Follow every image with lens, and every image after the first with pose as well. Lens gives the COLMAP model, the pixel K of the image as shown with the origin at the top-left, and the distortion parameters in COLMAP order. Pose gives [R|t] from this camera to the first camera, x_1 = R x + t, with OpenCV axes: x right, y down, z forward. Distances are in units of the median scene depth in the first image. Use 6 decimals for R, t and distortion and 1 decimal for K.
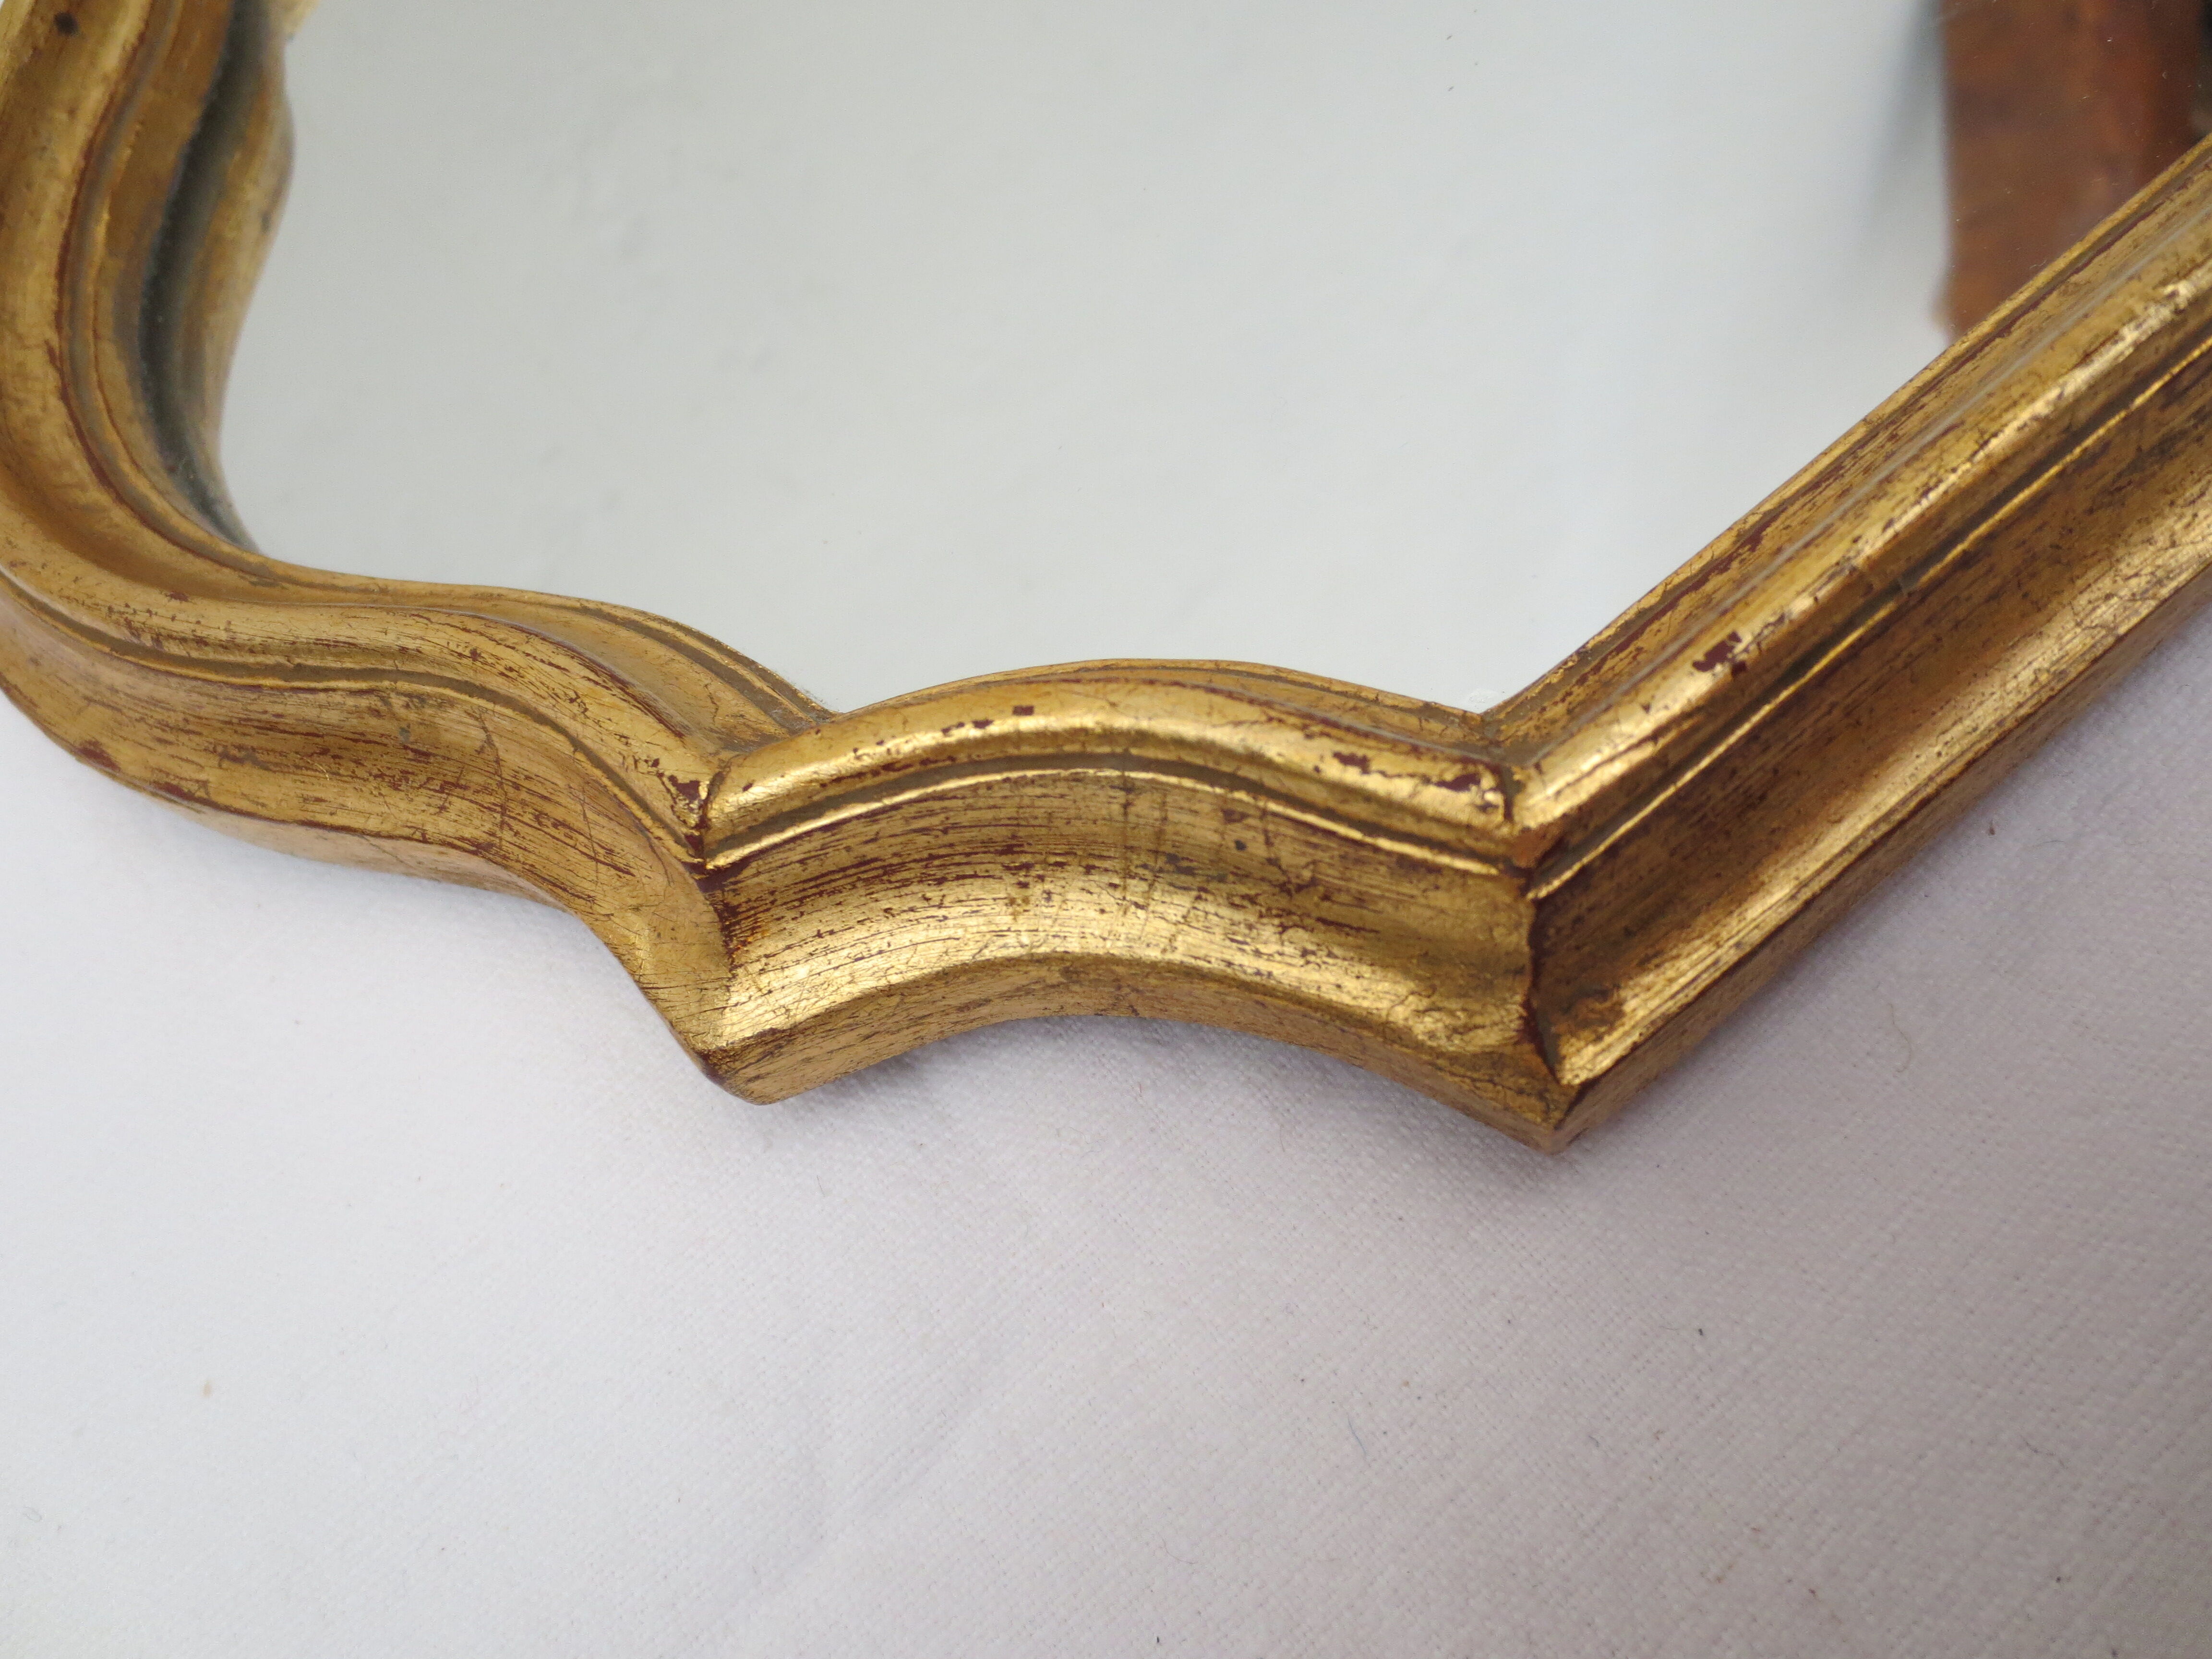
lens RADIAL K [[1566.7, 0, 1104.7], [0, 1566.7, 828.6], [0, 0, 1]] dist [-0.027153, 0.007468]
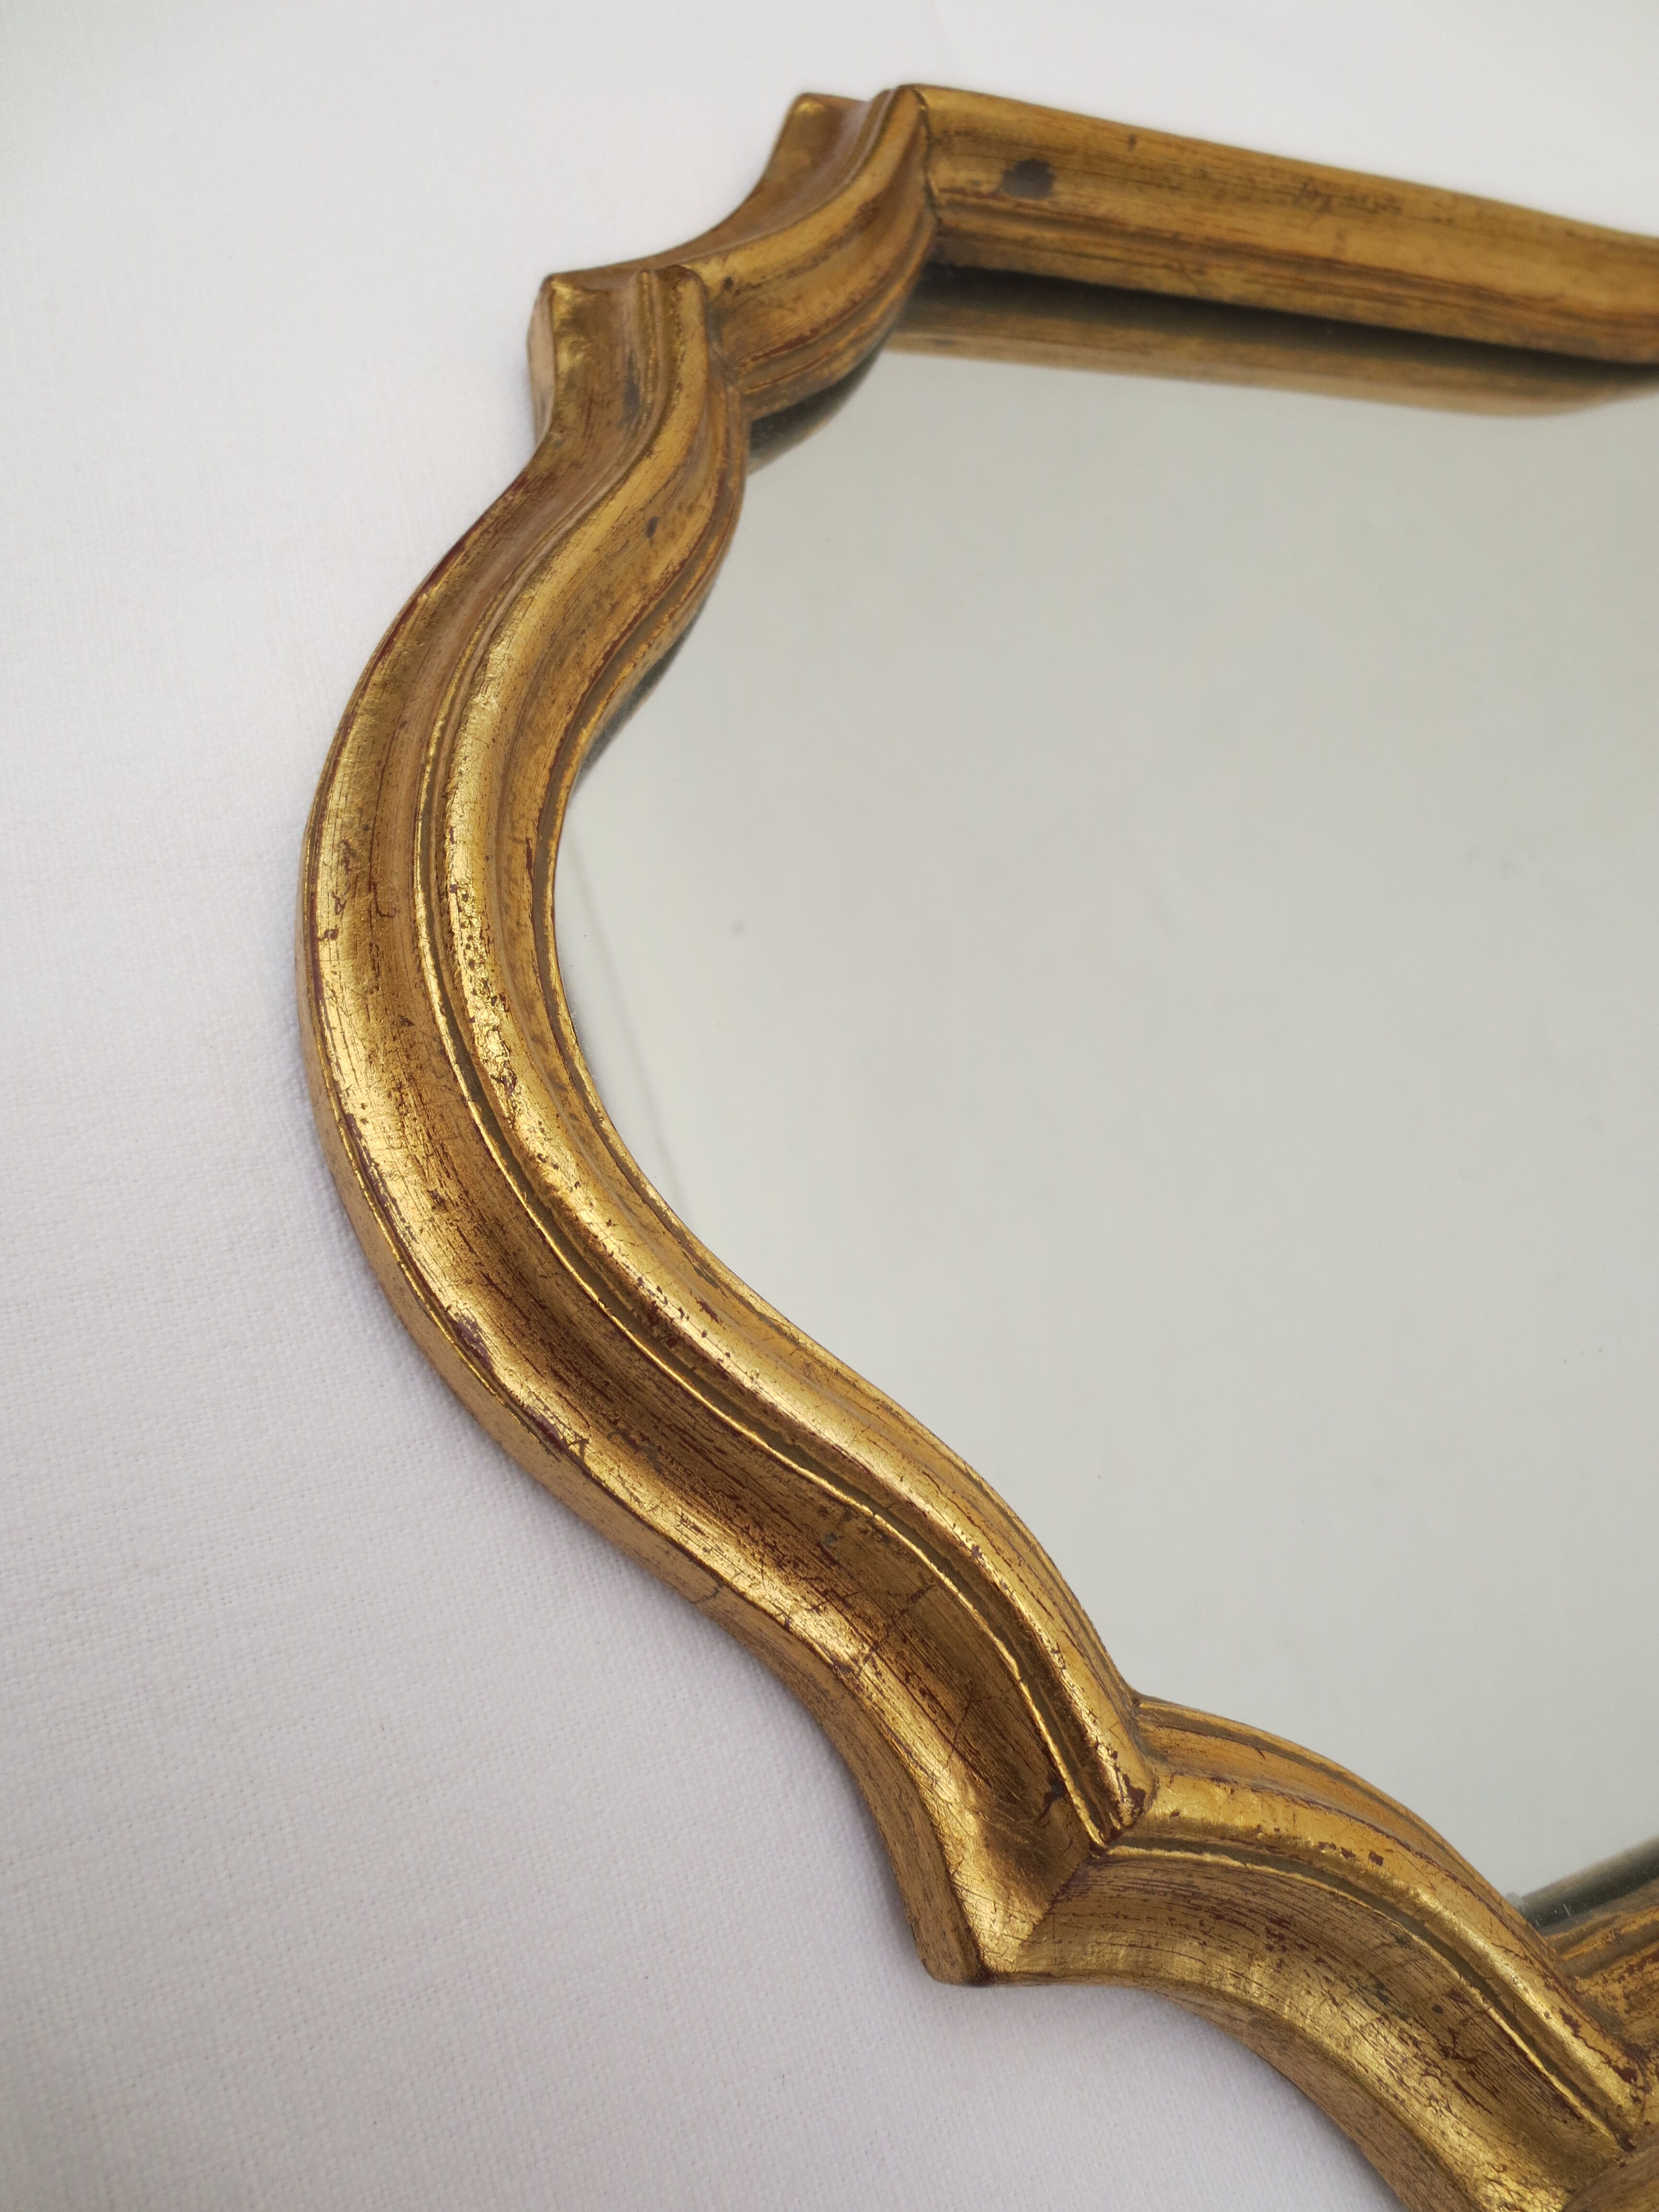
lens RADIAL K [[1566.7, 0, 841.5], [0, 1566.7, 1096.3], [0, 0, 1]] dist [-0.027153, 0.007468]
pose [[0.766503, 0.526687, 0.367524, -1.186181], [-0.507046, 0.847494, -0.157029, -0.181913], [-0.394180, -0.065989, 0.916661, 0.033753]]
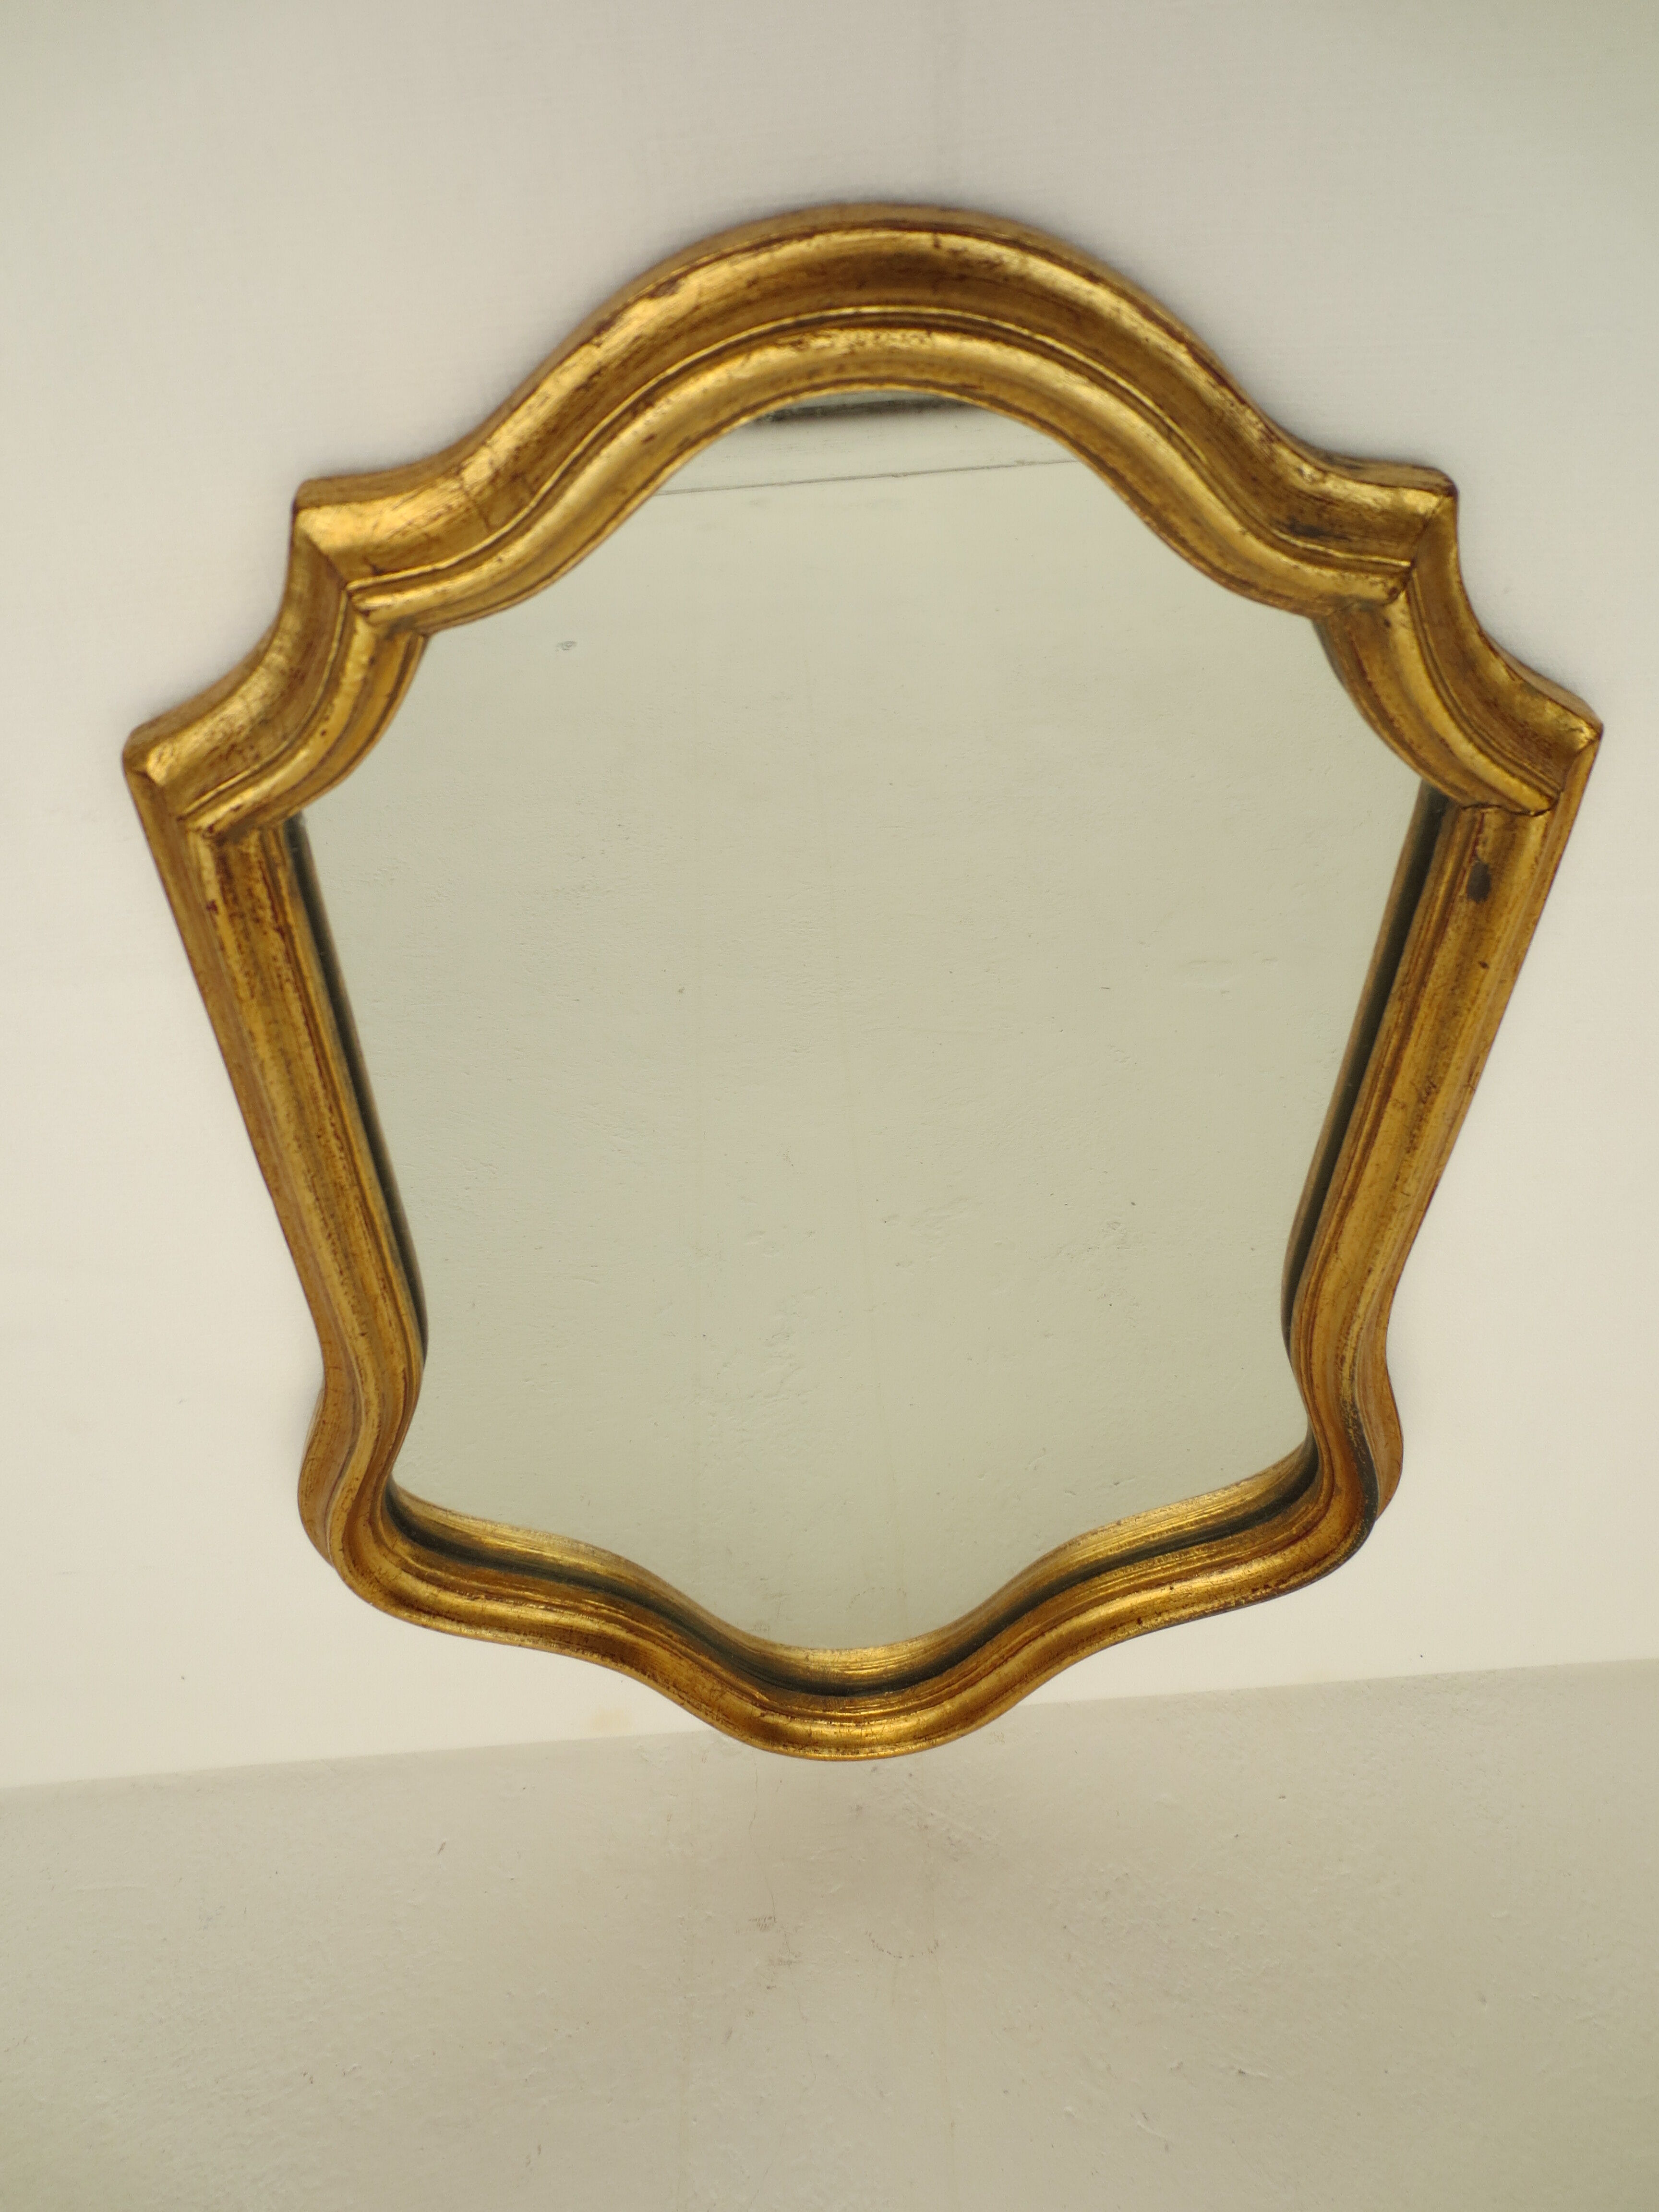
lens RADIAL K [[1566.7, 0, 820.8], [0, 1566.7, 1102.6], [0, 0, 1]] dist [-0.027153, 0.007468]
pose [[-0.577839, 0.441486, 0.686435, -1.966062], [-0.712491, -0.683094, -0.160435, -0.645967], [0.398070, -0.581784, 0.709273, -0.811961]]
